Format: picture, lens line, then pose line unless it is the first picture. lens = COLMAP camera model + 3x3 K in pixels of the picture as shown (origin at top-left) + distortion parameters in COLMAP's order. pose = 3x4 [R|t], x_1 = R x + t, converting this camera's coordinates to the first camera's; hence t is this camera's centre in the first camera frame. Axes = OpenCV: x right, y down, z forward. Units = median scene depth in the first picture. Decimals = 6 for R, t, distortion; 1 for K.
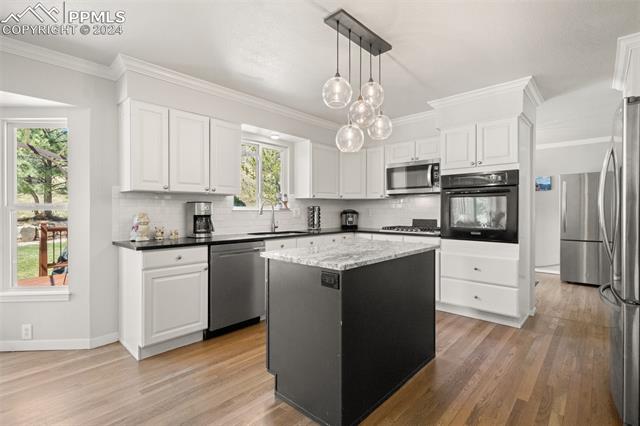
lens RADIAL K [[290.5, 0, 322.2], [0, 290.5, 212.0], [0, 0, 1]] dist [-0.001135, 0.000264]
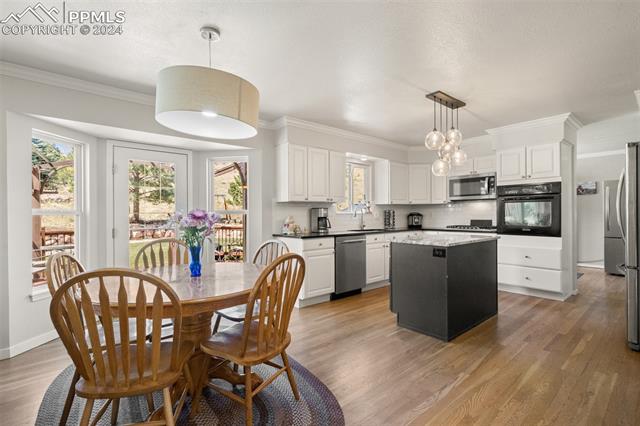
lens RADIAL K [[290.5, 0, 316.6], [0, 290.5, 214.6], [0, 0, 1]] dist [-0.001135, 0.000264]
pose [[0.992100, -0.006443, -0.125282, -0.261085], [0.006122, 0.999977, -0.002950, 0.002269], [0.125298, 0.002160, 0.992117, -0.446936]]
